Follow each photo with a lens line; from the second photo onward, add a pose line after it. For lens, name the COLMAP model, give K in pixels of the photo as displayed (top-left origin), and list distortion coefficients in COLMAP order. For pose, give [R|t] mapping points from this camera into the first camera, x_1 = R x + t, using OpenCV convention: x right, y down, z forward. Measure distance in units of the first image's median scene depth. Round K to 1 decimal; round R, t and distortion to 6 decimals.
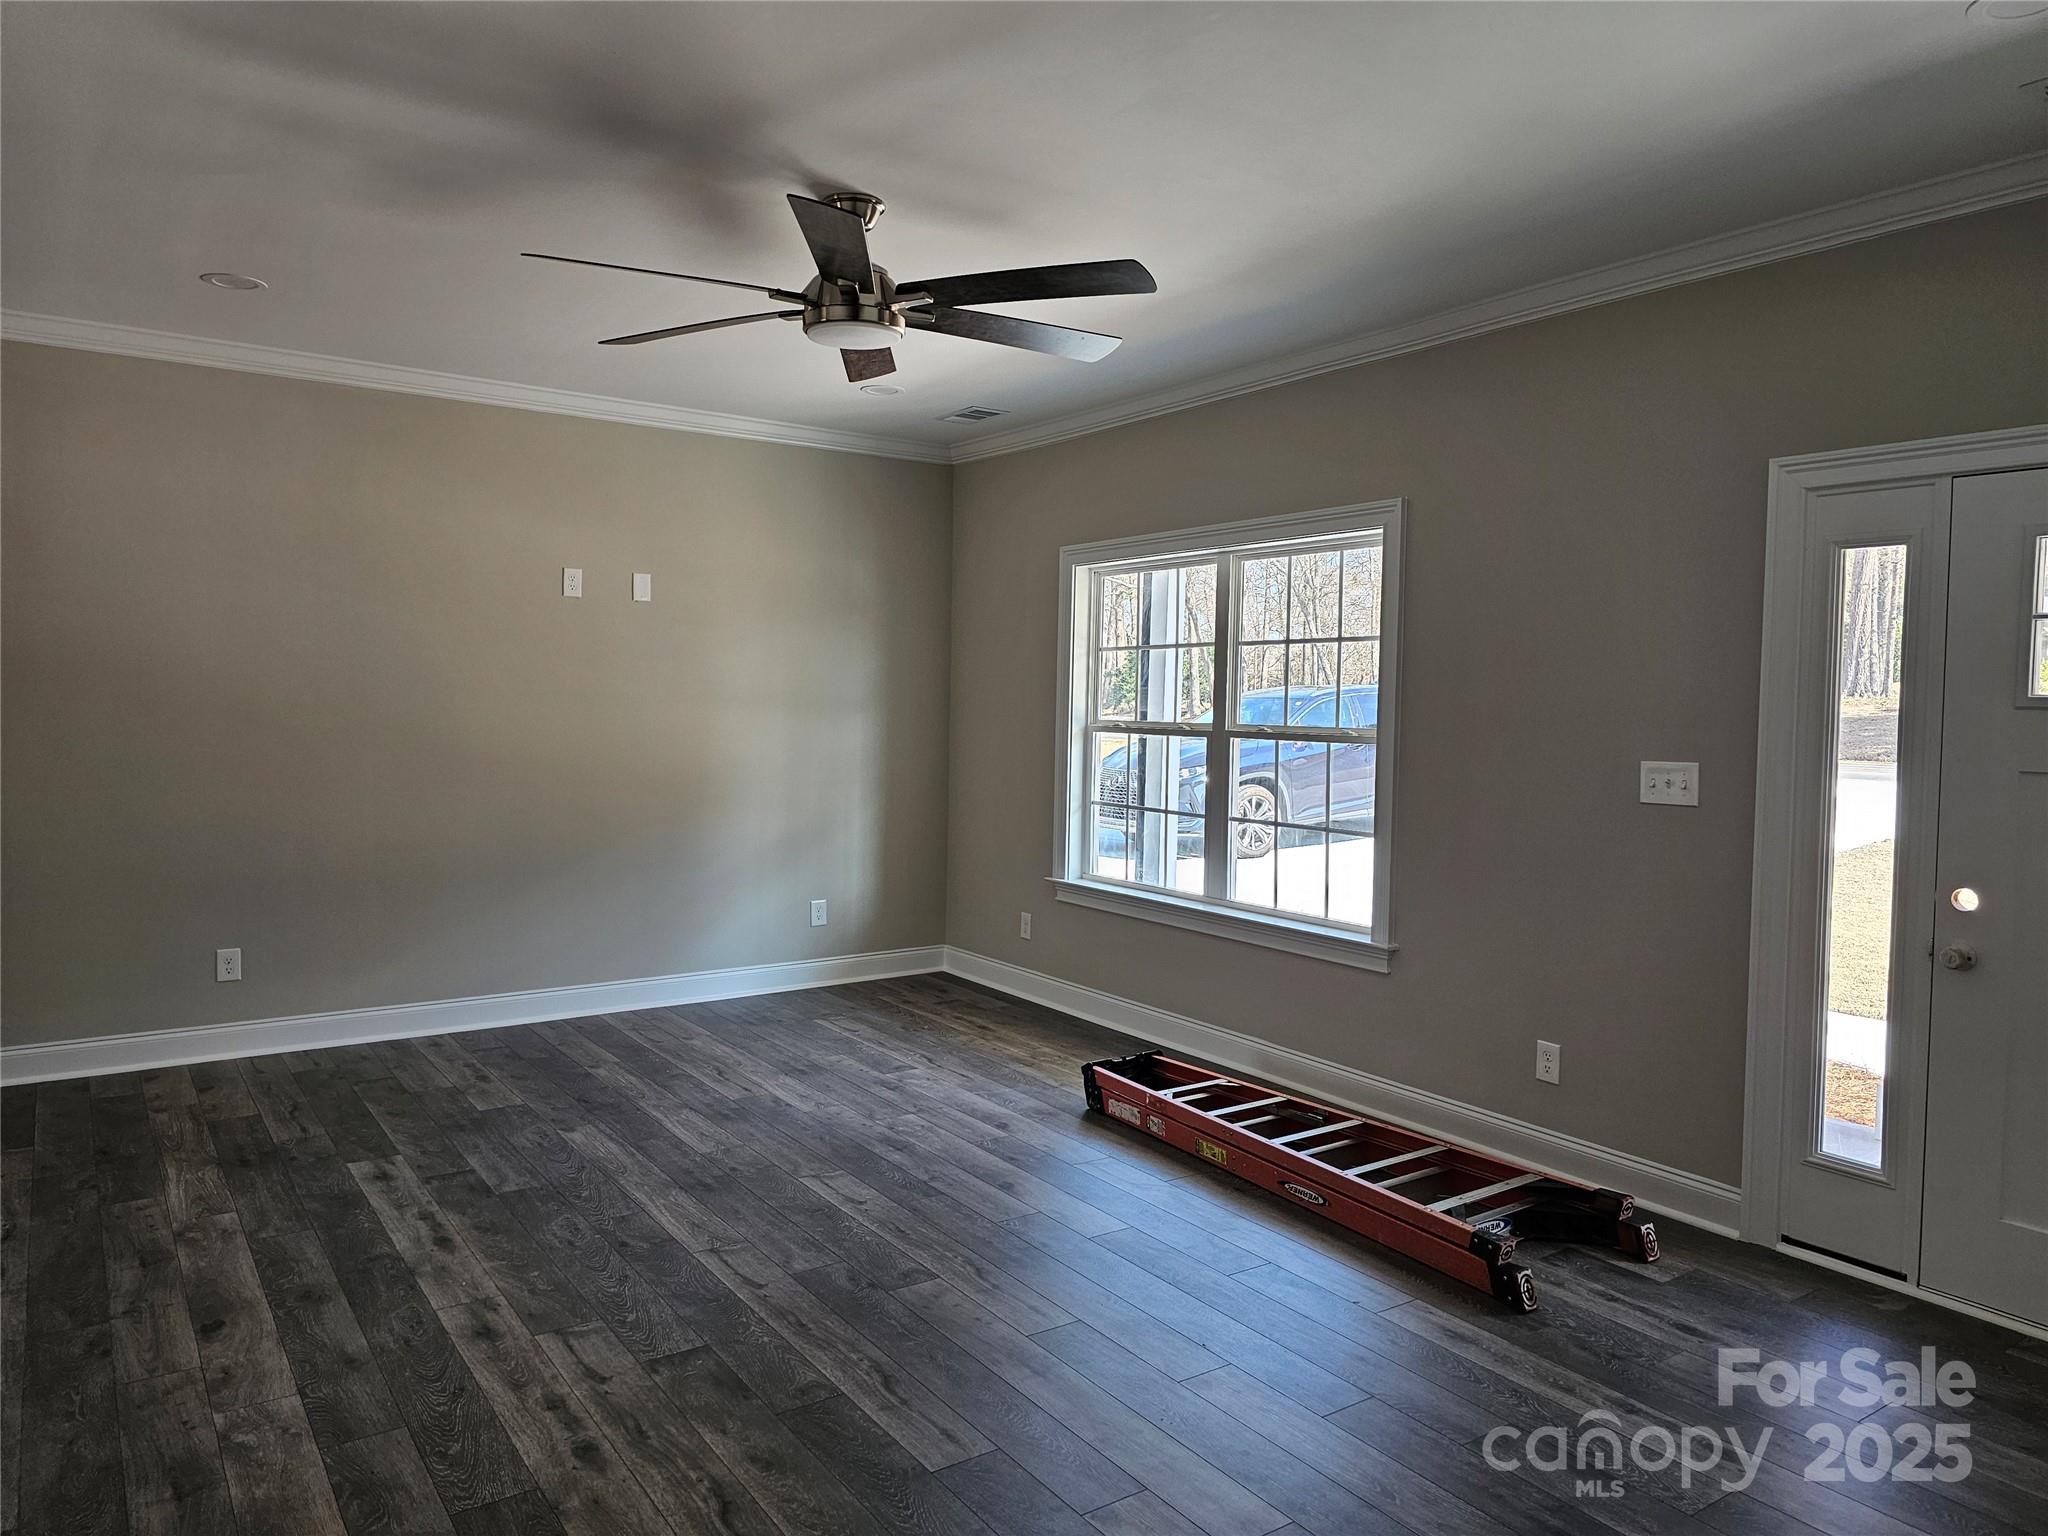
lens RADIAL K [[1364.4, 0, 1020.7], [0, 1364.4, 726.9], [0, 0, 1]] dist [0.051323, -0.017095]
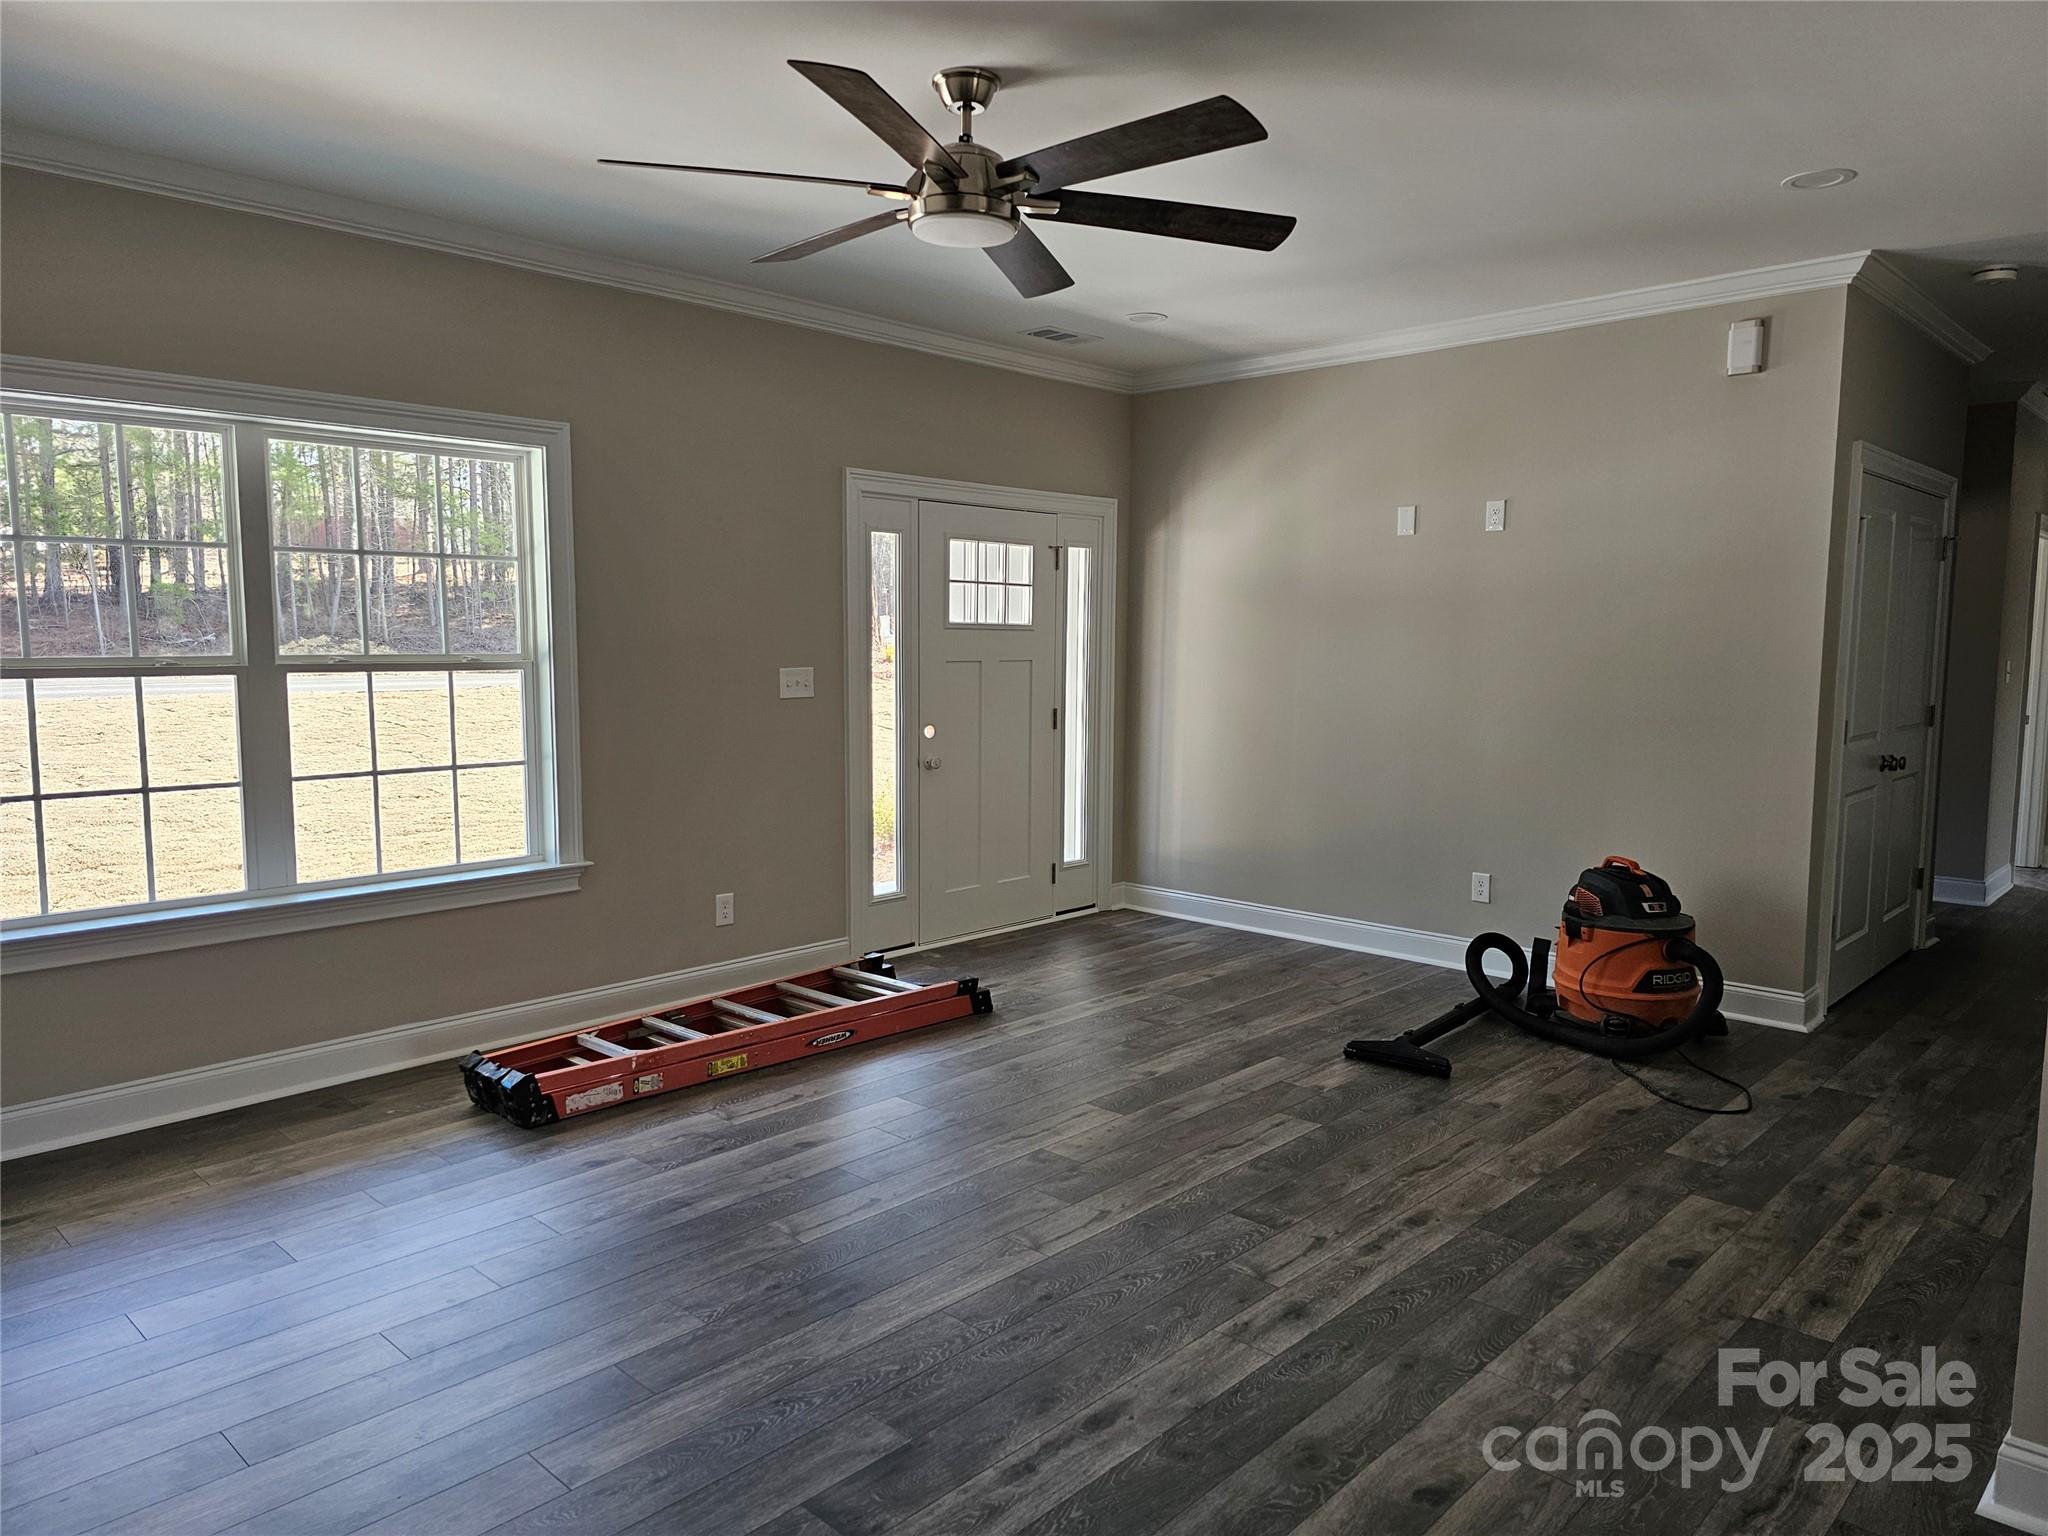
lens RADIAL K [[1312.6, 0, 1024.0], [0, 1312.6, 768.0], [0, 0, 1]] dist [0.053940, -0.002078]
pose [[-0.179756, -0.117555, 0.976662, -1.000550], [0.016009, 0.992353, 0.122391, -0.038266], [-0.983581, 0.037636, -0.176499, 1.112203]]
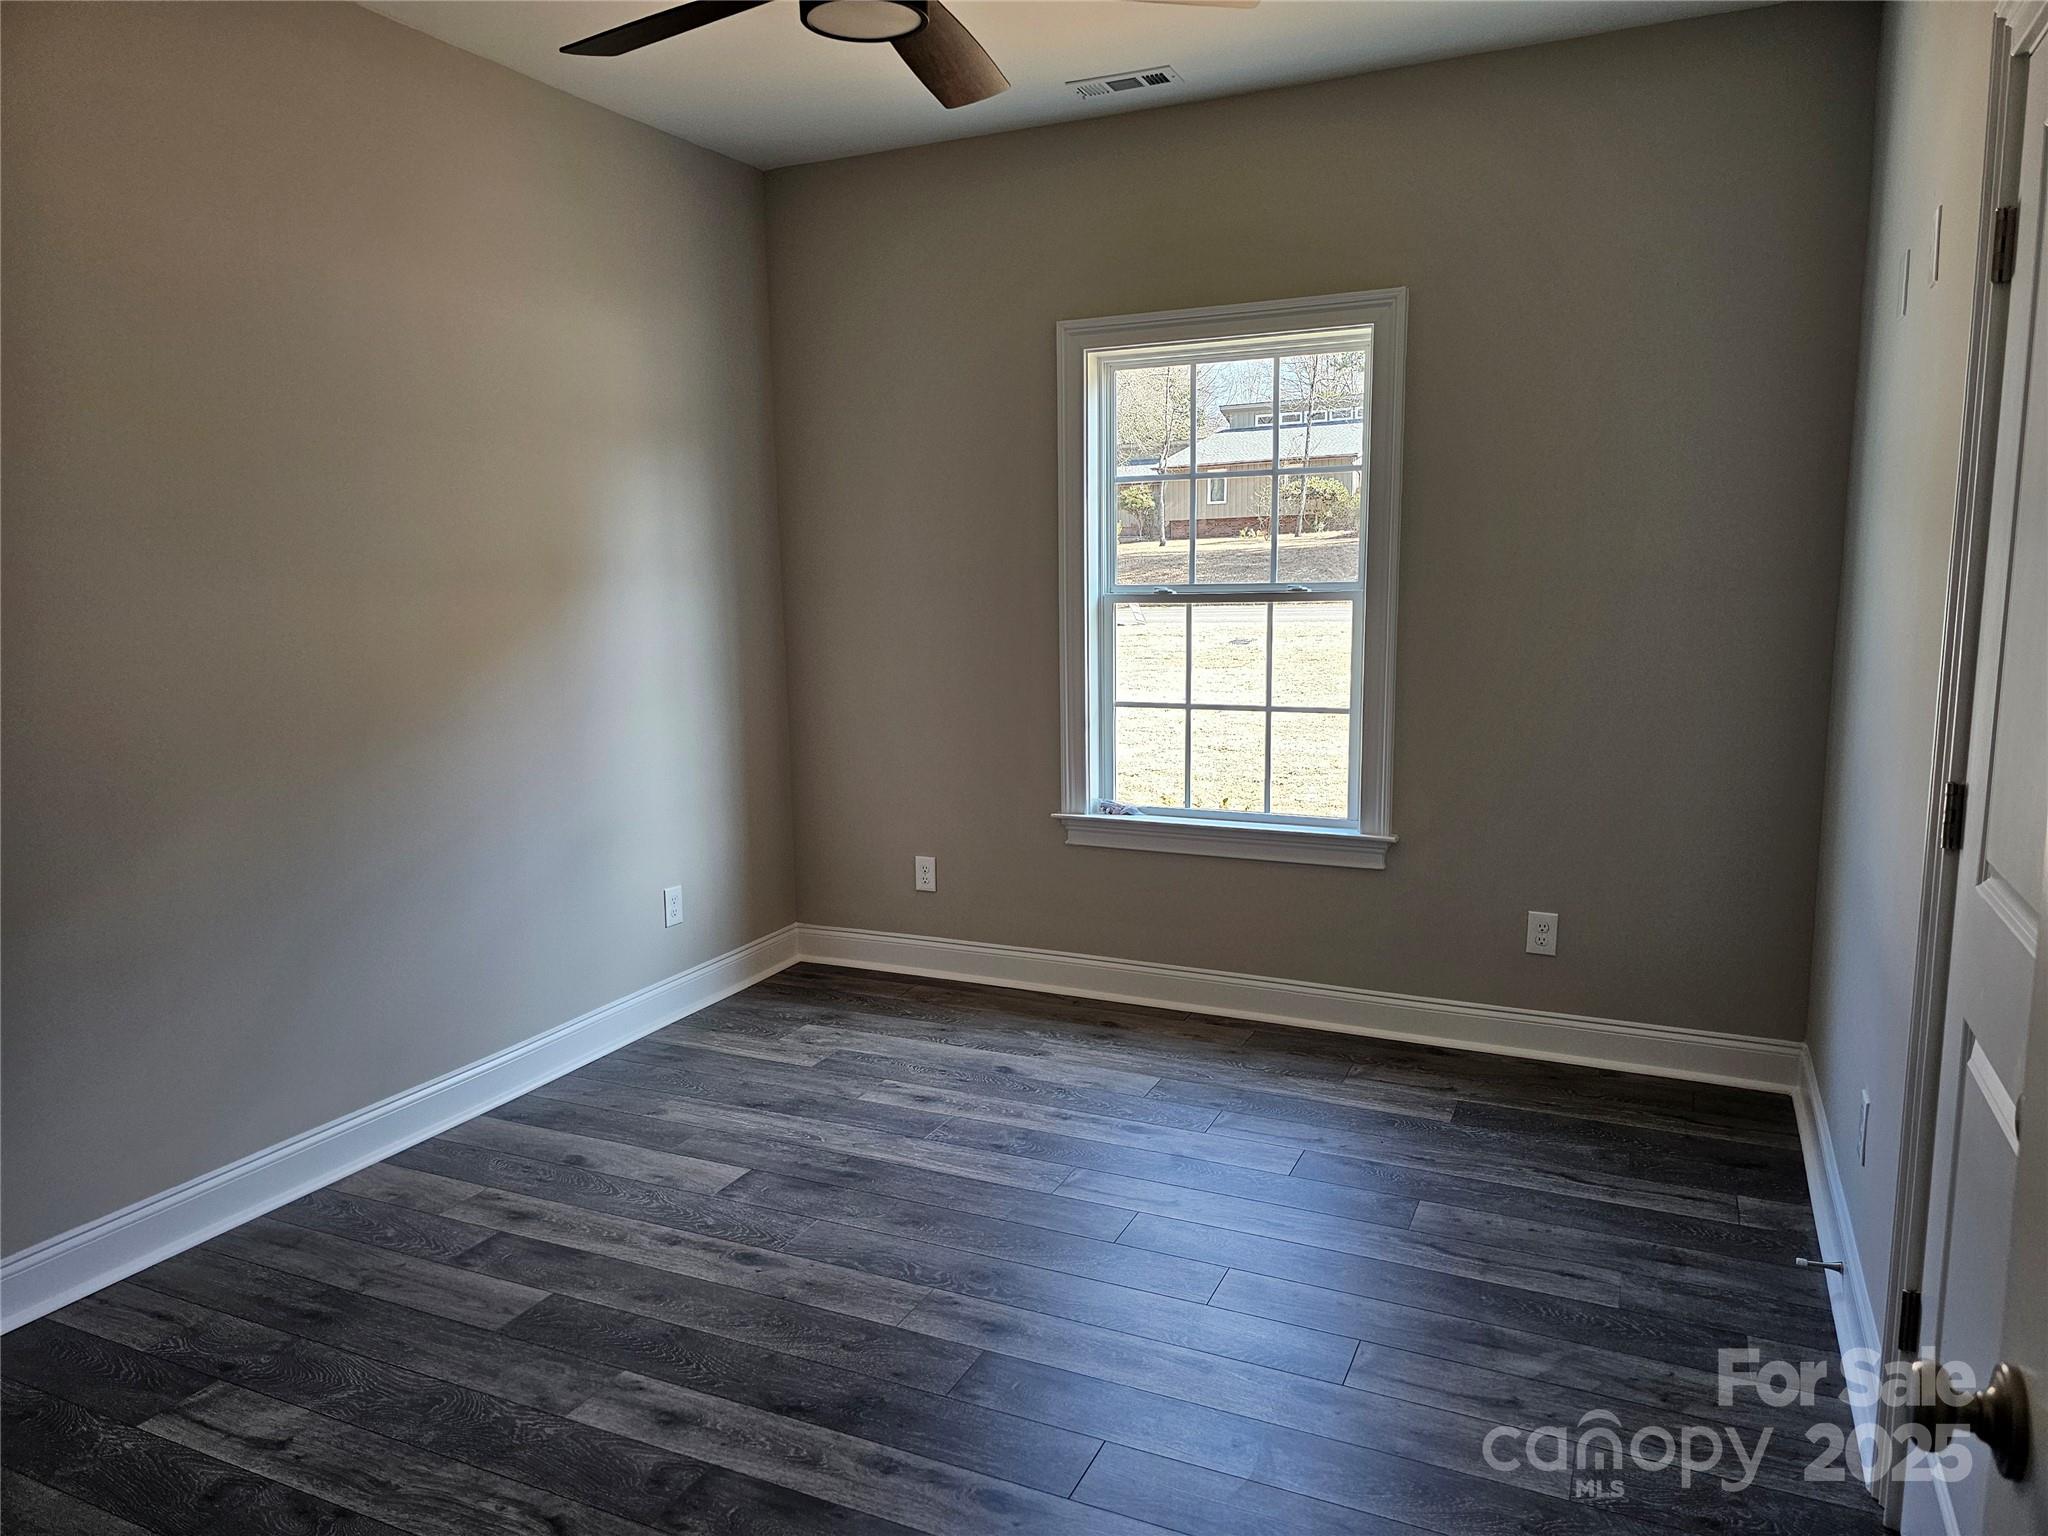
lens RADIAL K [[1348.8, 0, 1024.0], [0, 1348.8, 768.0], [0, 0, 1]] dist [0.055003, -0.000568]
pose [[0.834202, -0.107330, 0.540913, -0.485172], [0.041099, 0.990250, 0.133104, -0.005138], [-0.549925, -0.088805, 0.830479, 0.568546]]
